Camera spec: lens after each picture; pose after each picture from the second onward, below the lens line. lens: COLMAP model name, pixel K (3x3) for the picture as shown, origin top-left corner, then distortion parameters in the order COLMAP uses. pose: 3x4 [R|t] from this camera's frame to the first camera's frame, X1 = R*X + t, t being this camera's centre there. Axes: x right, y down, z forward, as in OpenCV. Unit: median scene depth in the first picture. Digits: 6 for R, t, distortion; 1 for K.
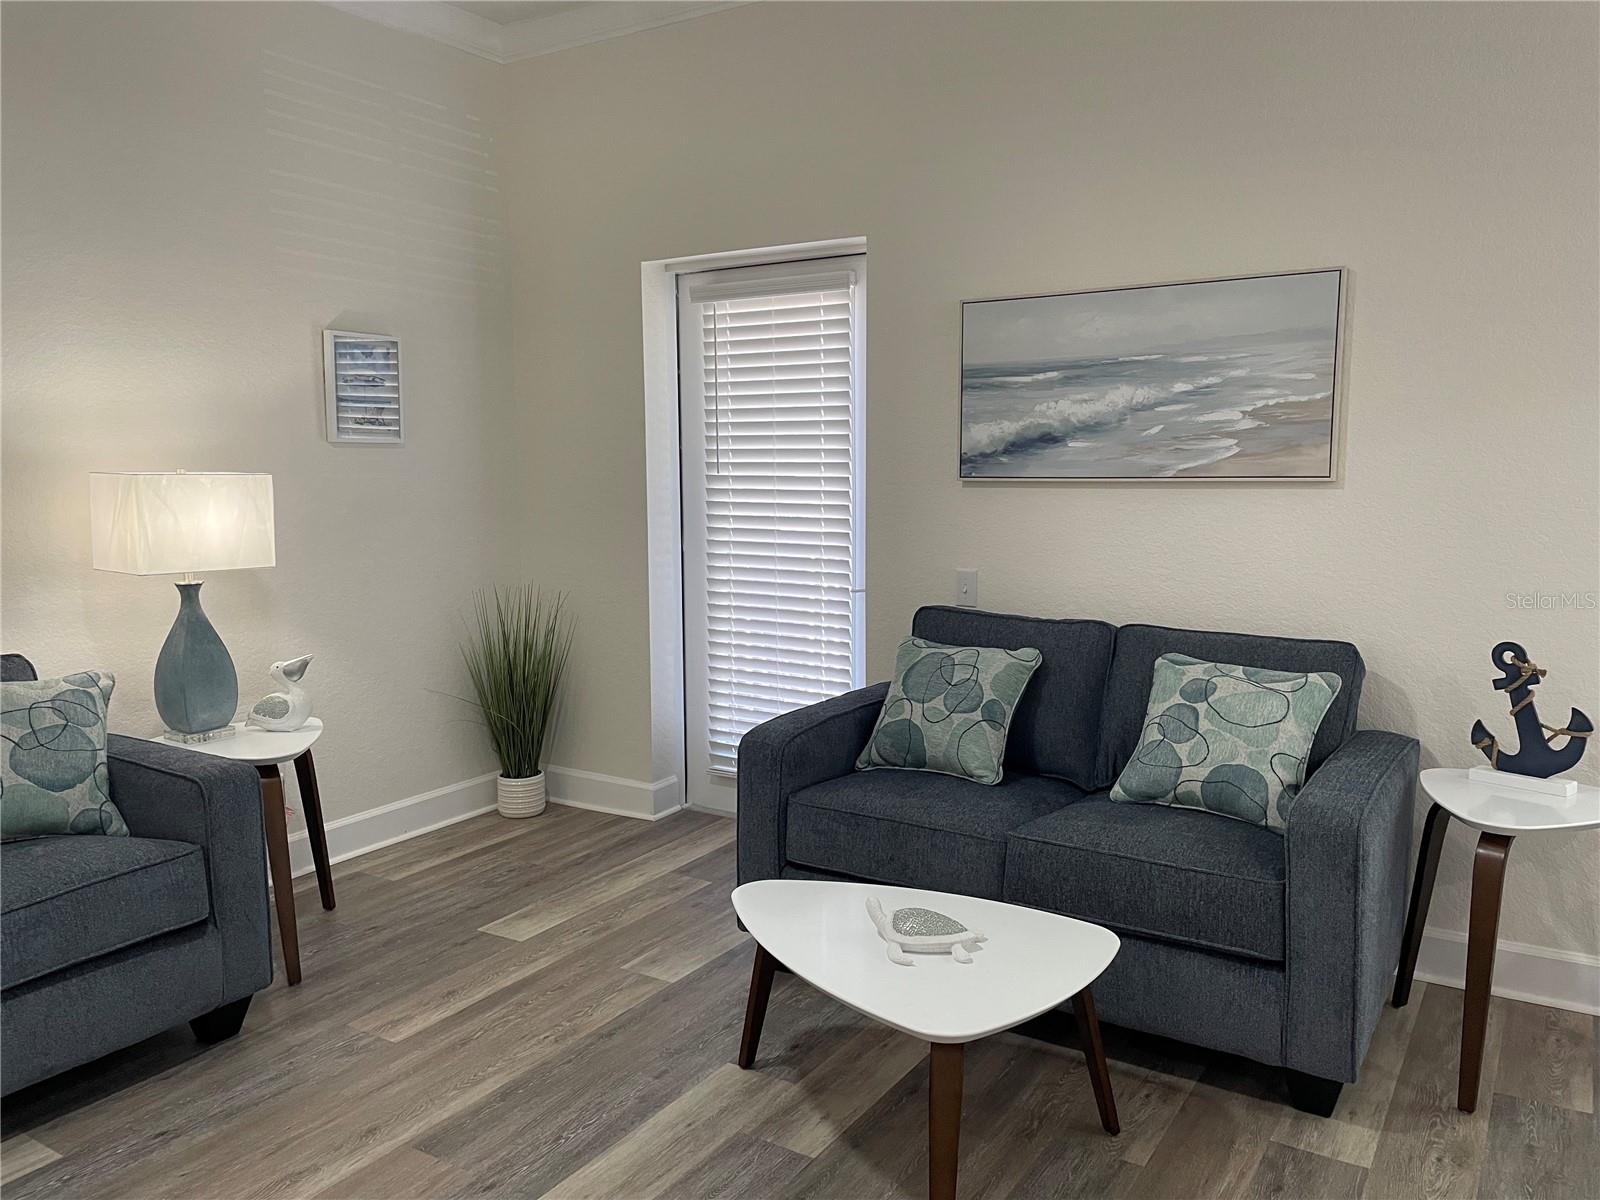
lens RADIAL K [[1202.5, 0, 794.7], [0, 1202.5, 593.2], [0, 0, 1]] dist [0.098669, -0.126562]
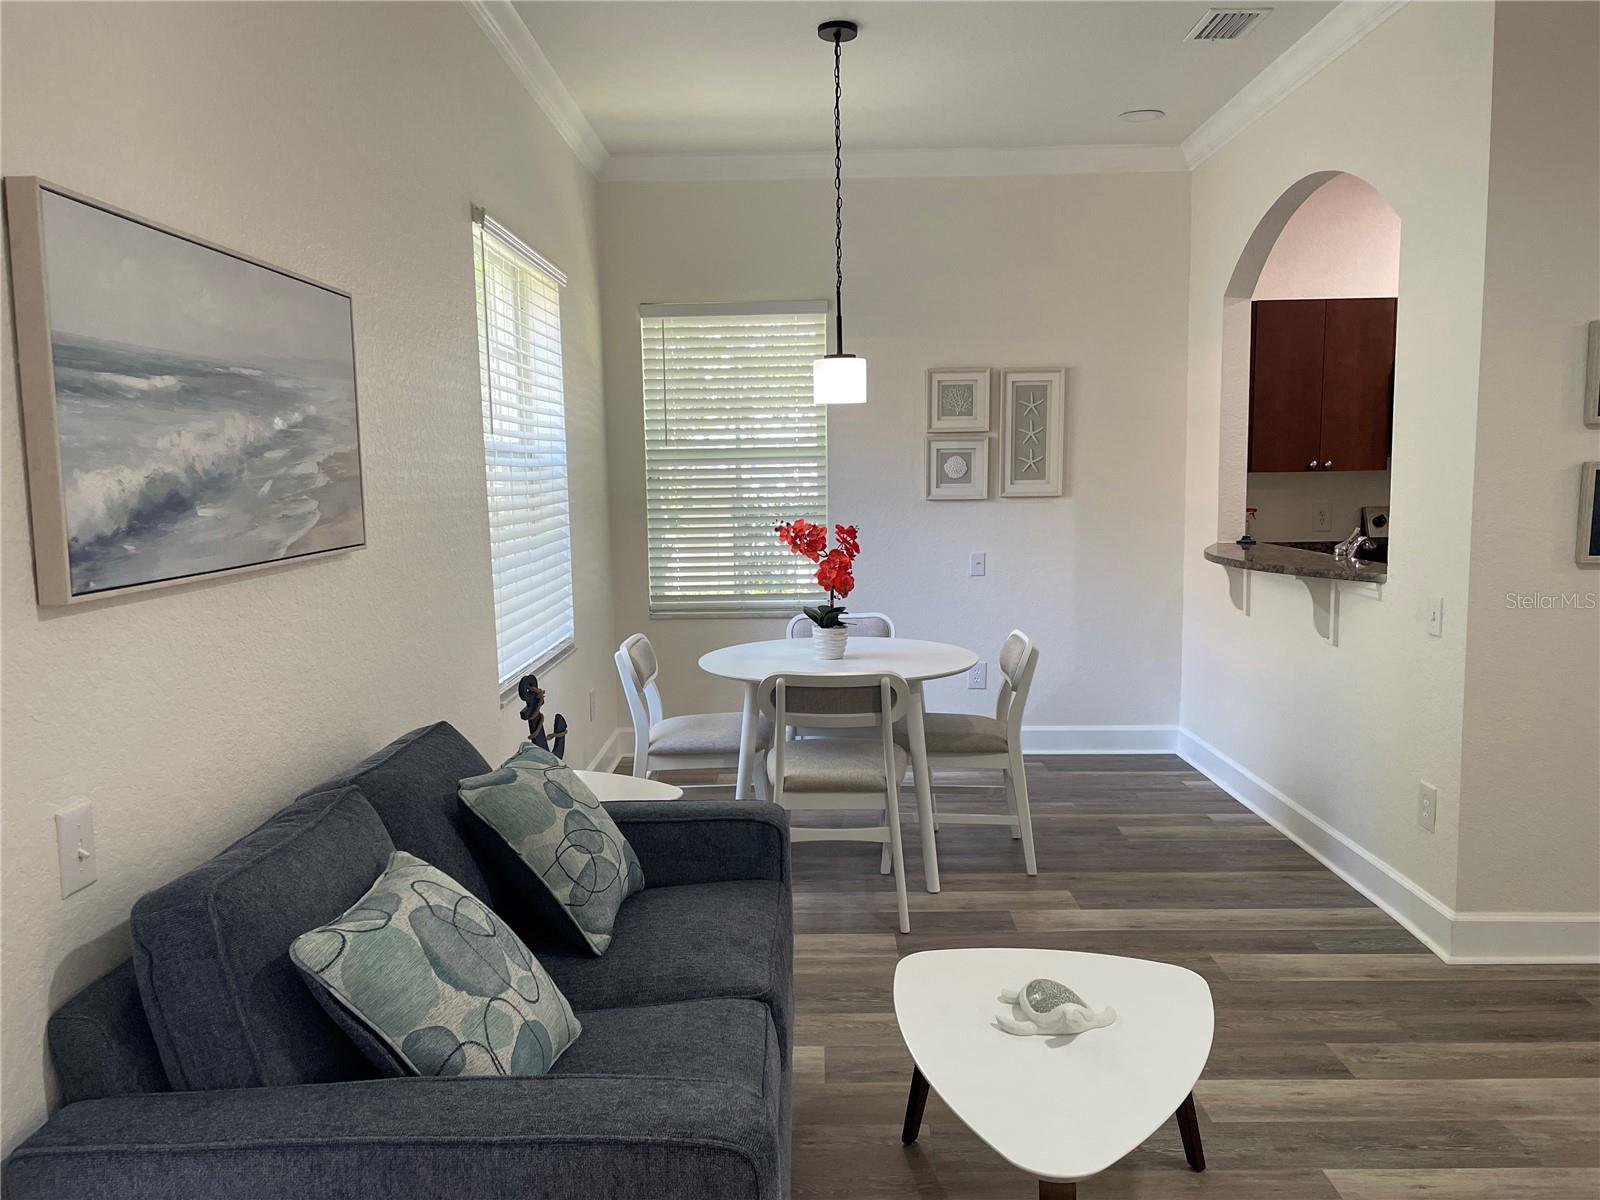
lens RADIAL K [[1202.5, 0, 797.4], [0, 1202.5, 605.7], [0, 0, 1]] dist [0.098669, -0.126562]
pose [[-0.527770, -0.083211, 0.845301, -0.411701], [0.113995, 0.979247, 0.167570, -0.153625], [-0.841703, 0.184799, -0.507332, 1.134692]]
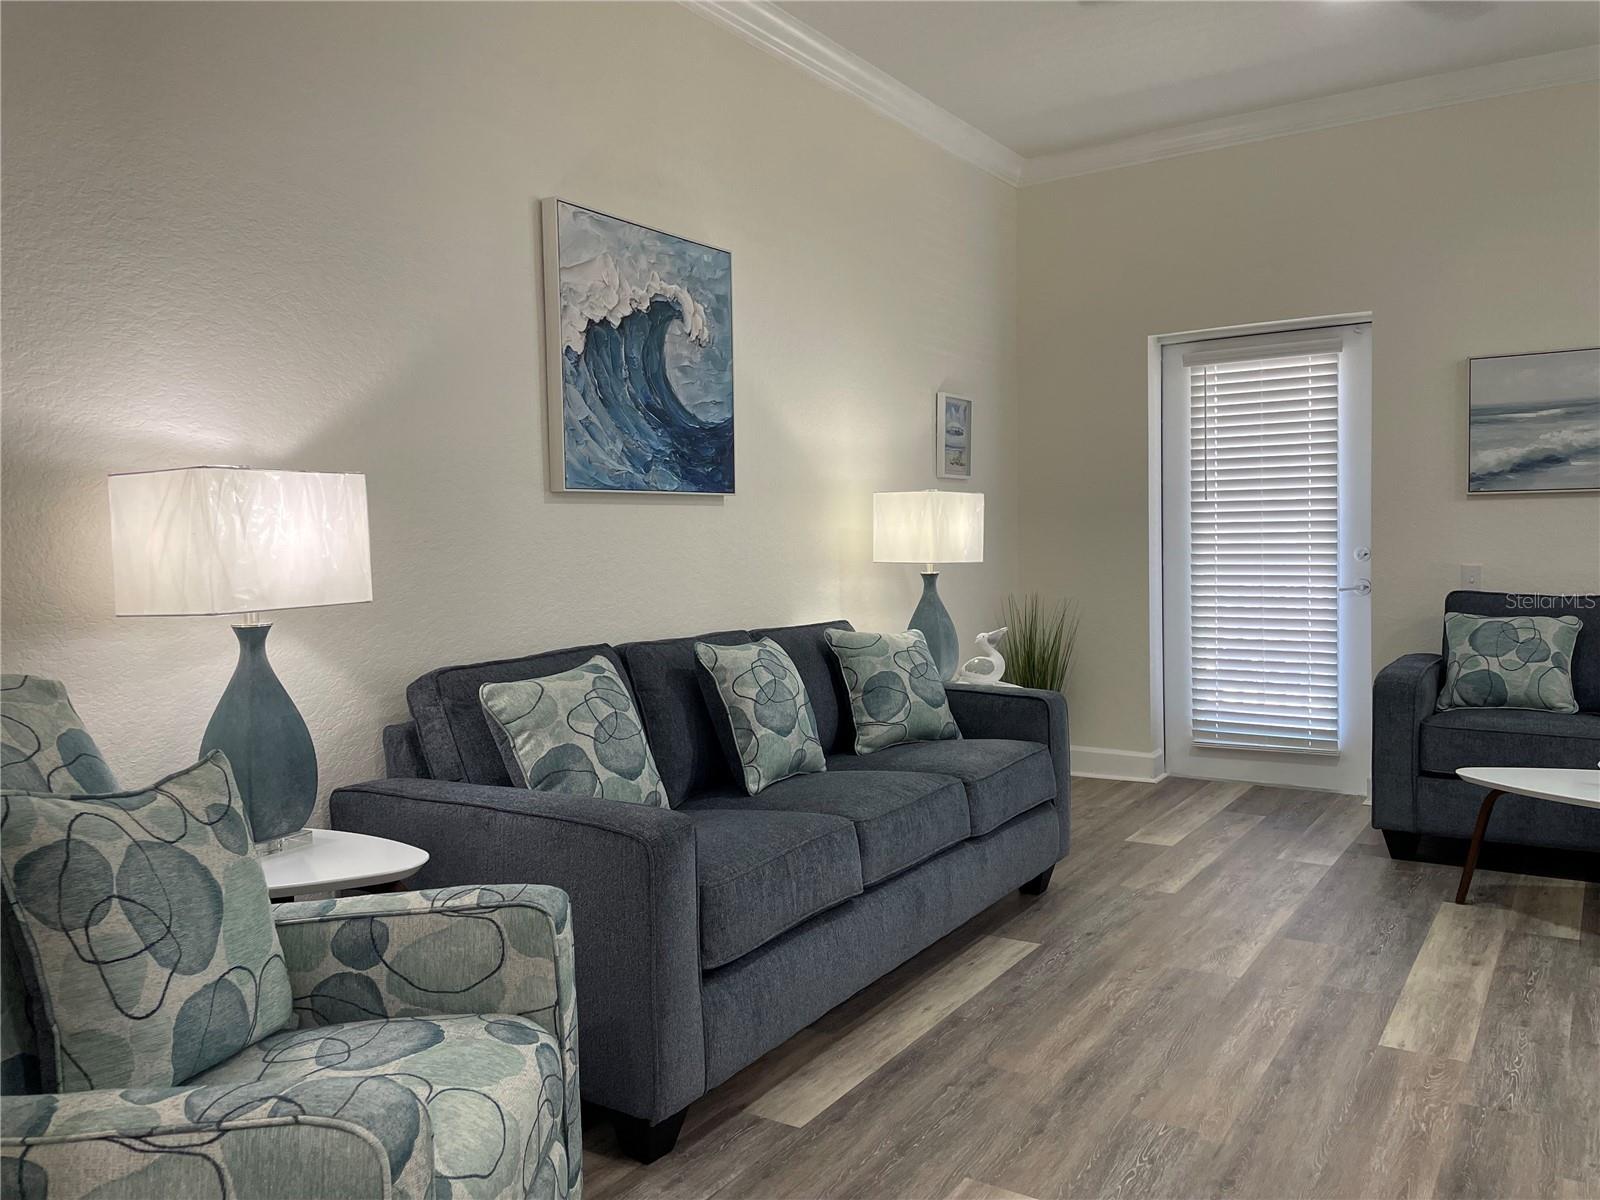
lens RADIAL K [[1202.5, 0, 804.6], [0, 1202.5, 585.7], [0, 0, 1]] dist [0.098669, -0.126562]
pose [[0.999855, -0.010916, -0.013065, -0.627263], [0.009948, 0.997354, -0.072017, 0.102170], [0.013816, 0.071876, 0.997318, -0.344516]]
